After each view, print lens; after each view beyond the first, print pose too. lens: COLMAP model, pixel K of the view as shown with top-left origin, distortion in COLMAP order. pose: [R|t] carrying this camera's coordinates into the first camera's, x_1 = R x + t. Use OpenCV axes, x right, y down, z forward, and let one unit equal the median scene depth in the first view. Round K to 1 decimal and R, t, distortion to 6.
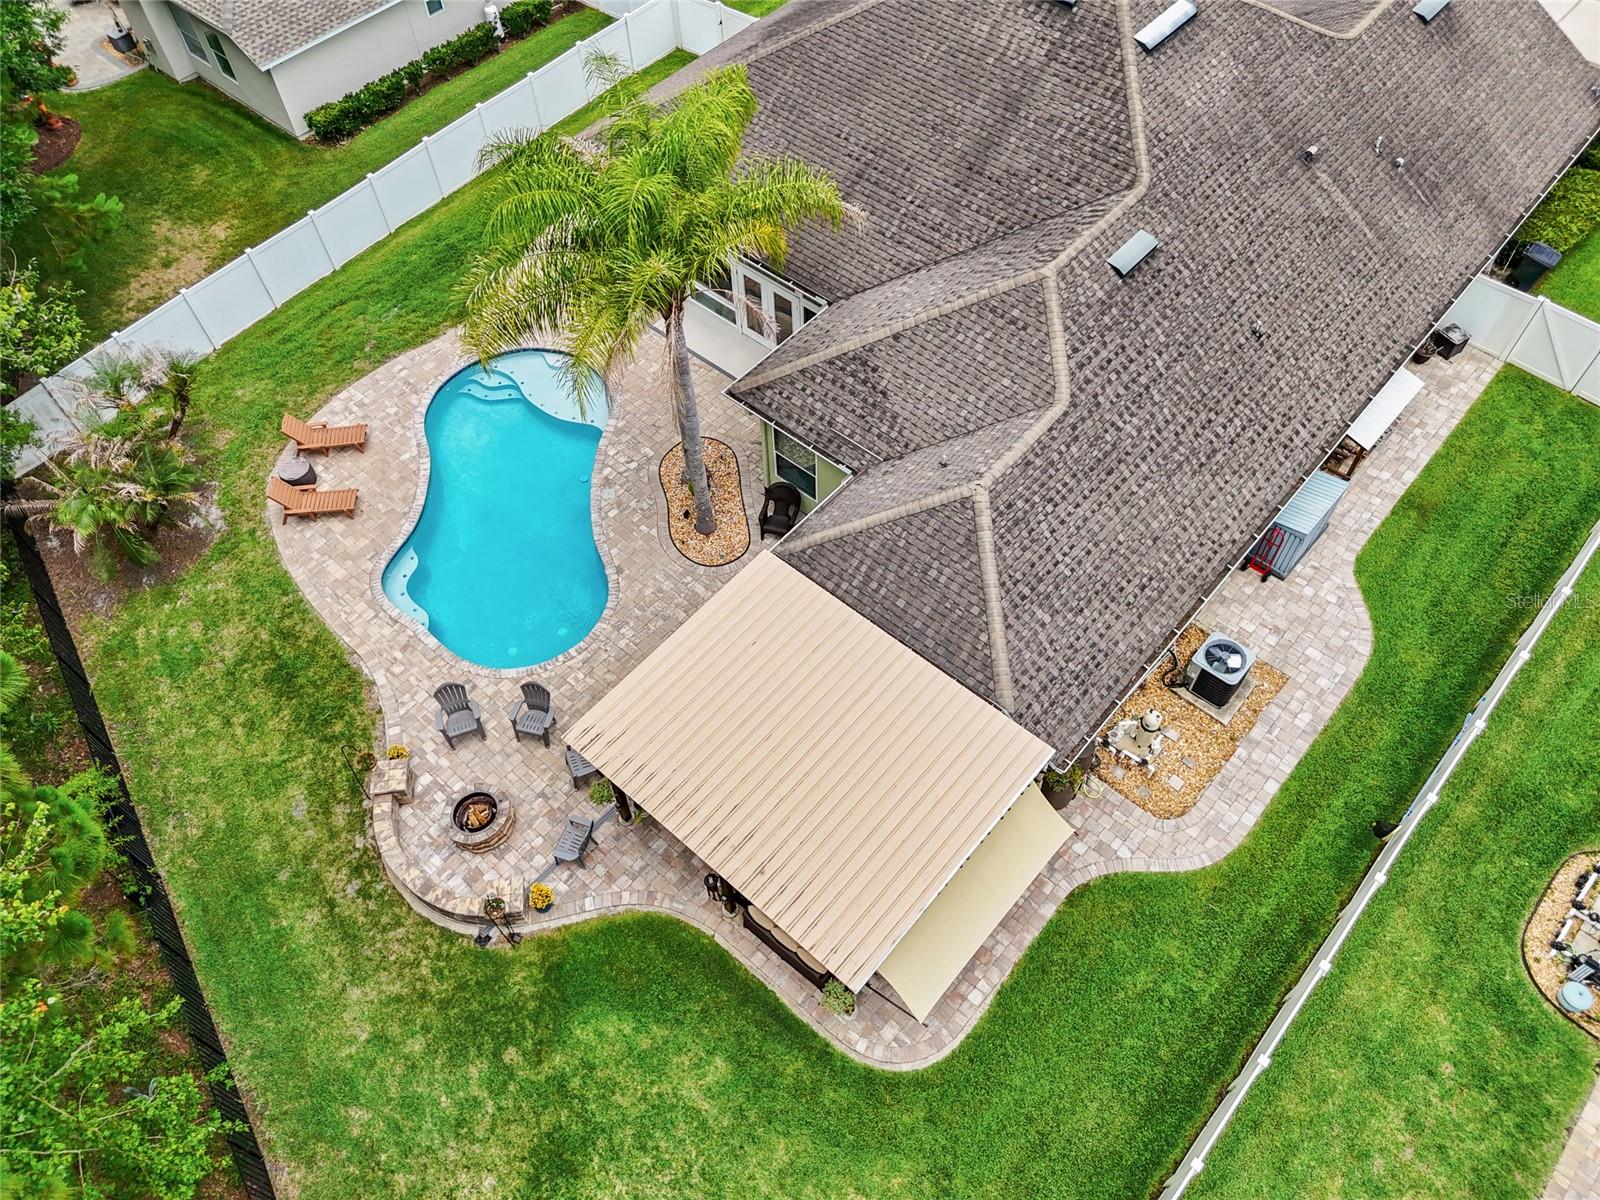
lens RADIAL K [[1175.1, 0, 803.5], [0, 1175.1, 606.7], [0, 0, 1]] dist [0.052194, -0.038749]
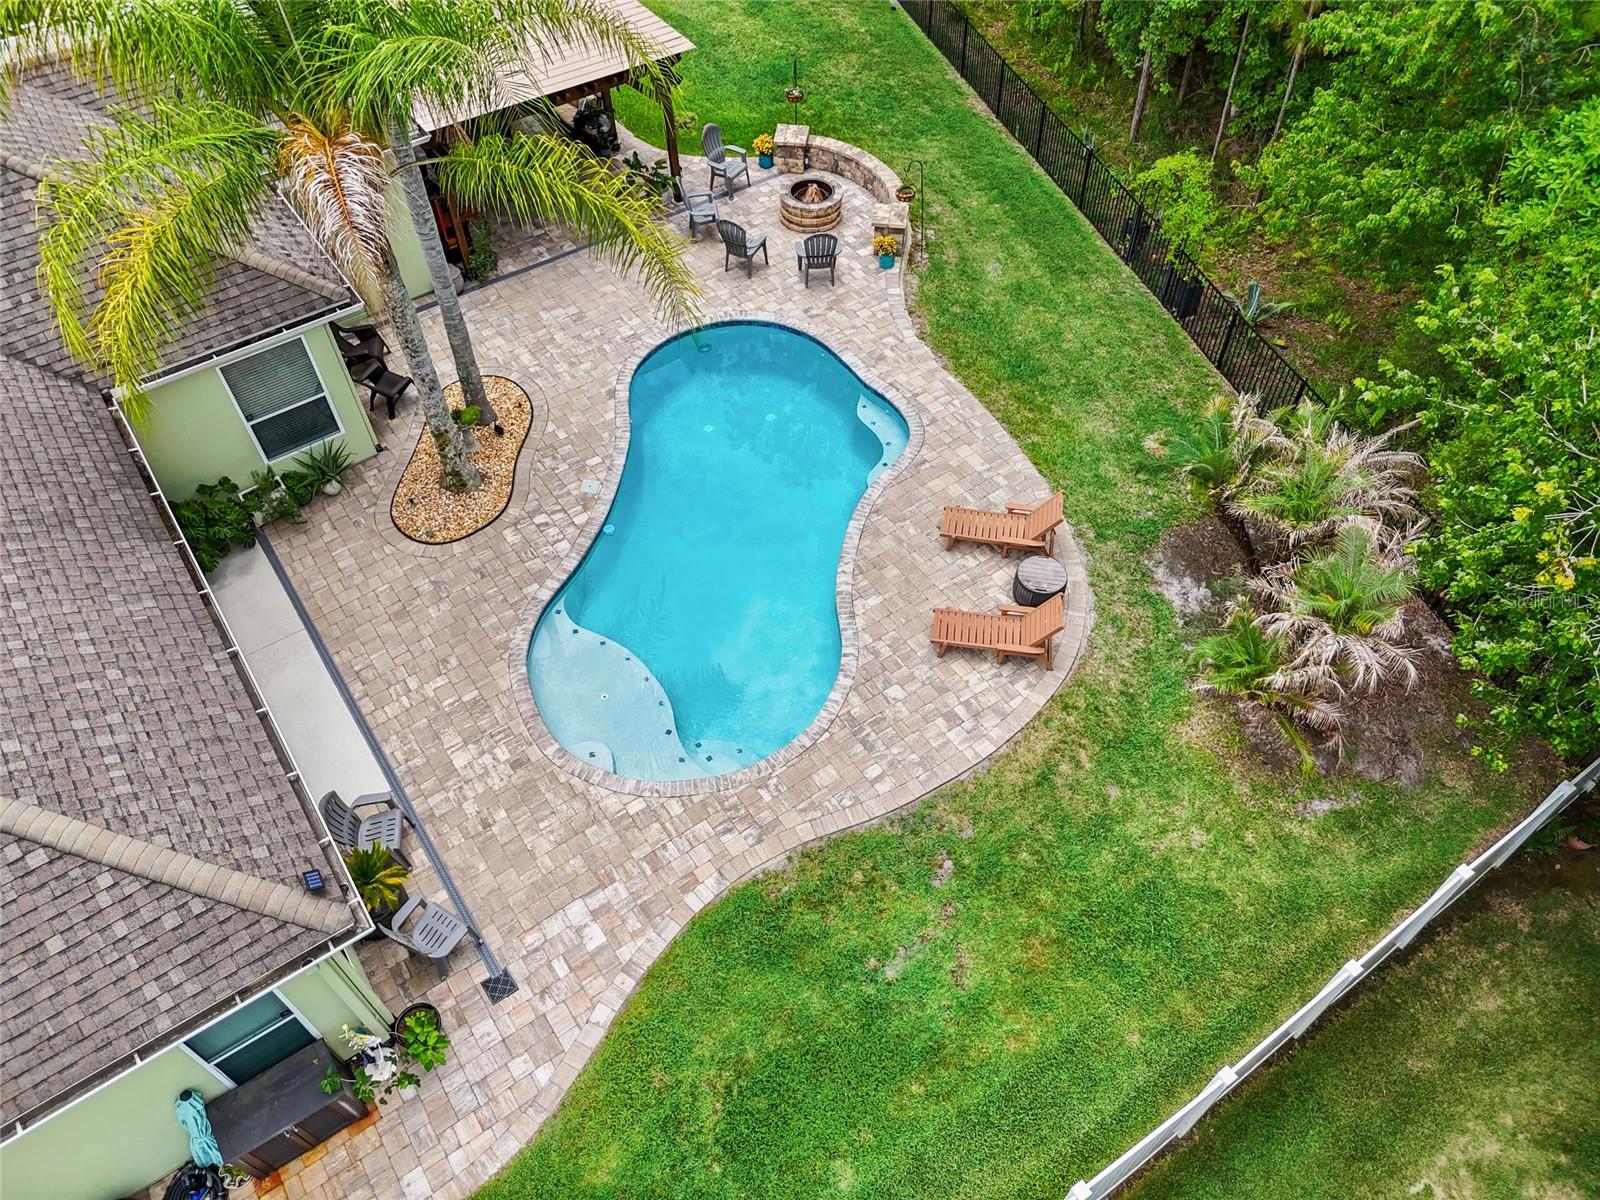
lens RADIAL K [[1175.1, 0, 807.0], [0, 1175.1, 602.4], [0, 0, 1]] dist [0.052194, -0.038749]
pose [[-0.968954, -0.163592, 0.185381, -0.489767], [0.223859, -0.262195, 0.938691, -0.840854], [-0.104956, 0.951048, 0.290676, 0.967777]]
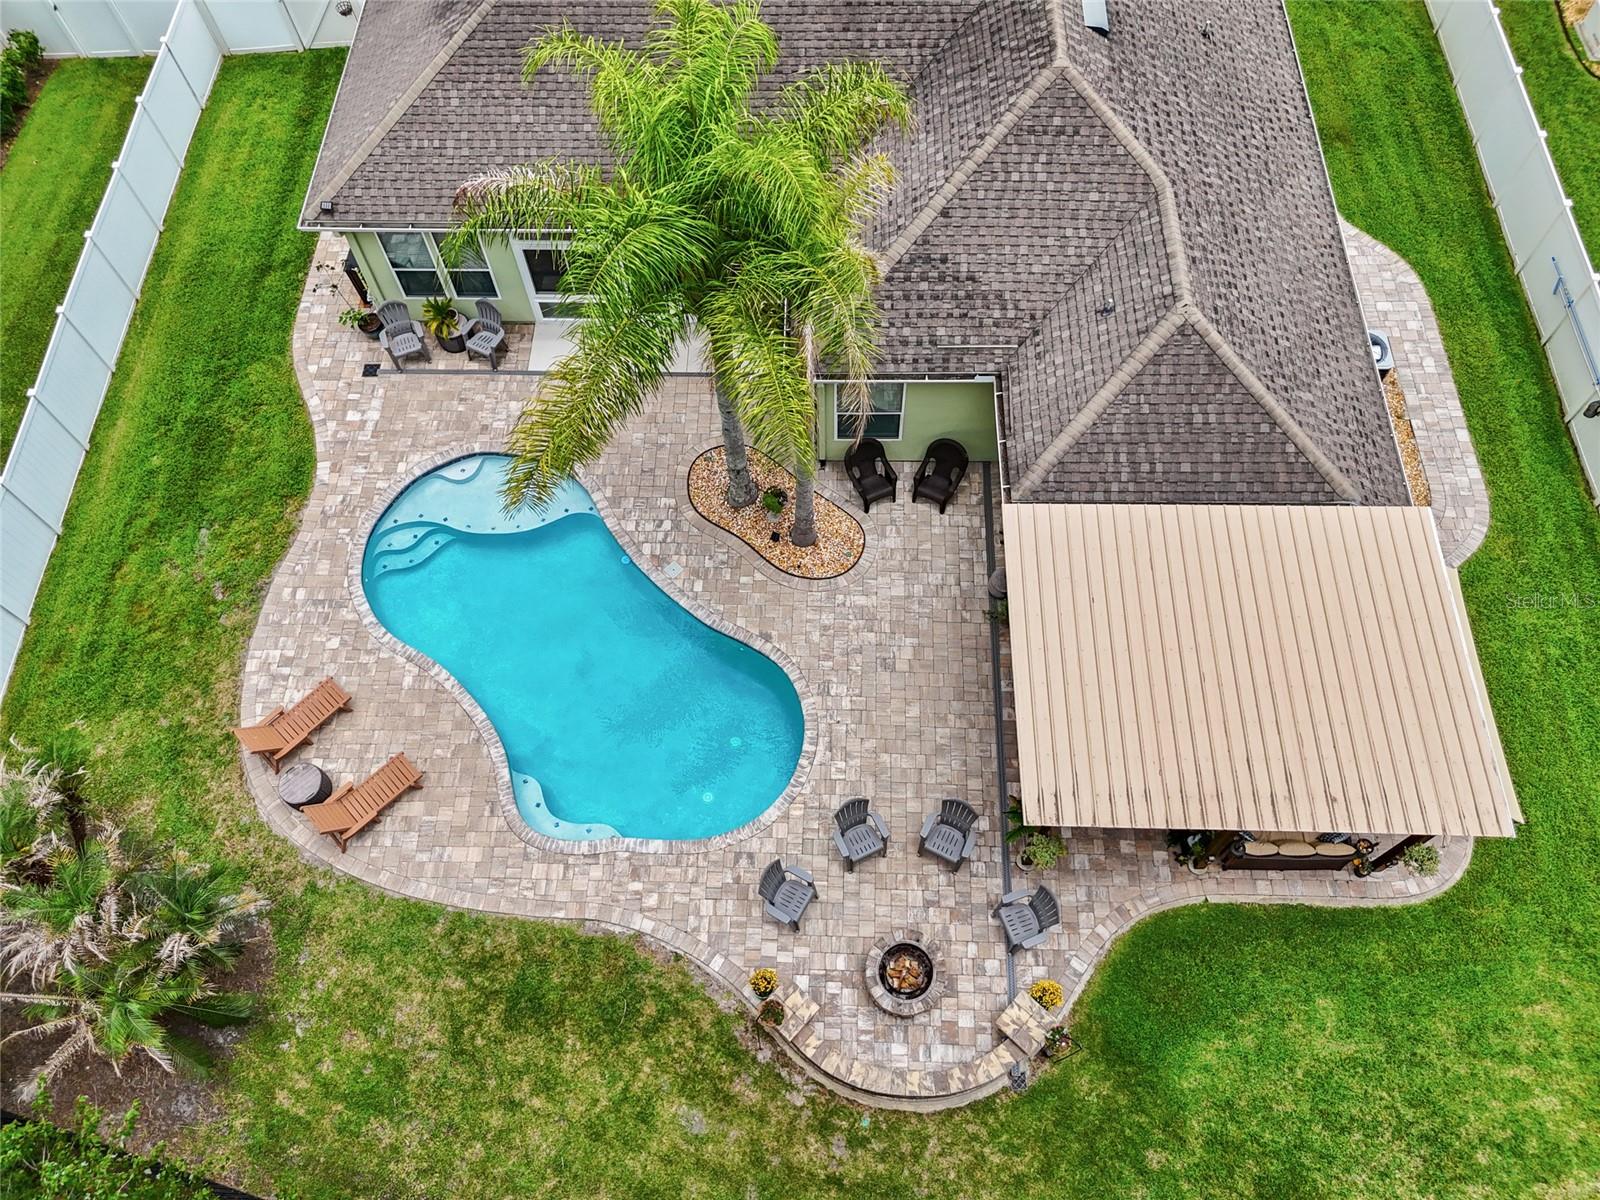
lens RADIAL K [[1175.1, 0, 801.8], [0, 1175.1, 601.5], [0, 0, 1]] dist [0.052194, -0.038749]
pose [[0.767086, -0.561478, 0.310356, -0.409917], [0.528309, 0.827306, 0.190930, -0.210755], [-0.363962, 0.017504, 0.931249, 0.249947]]
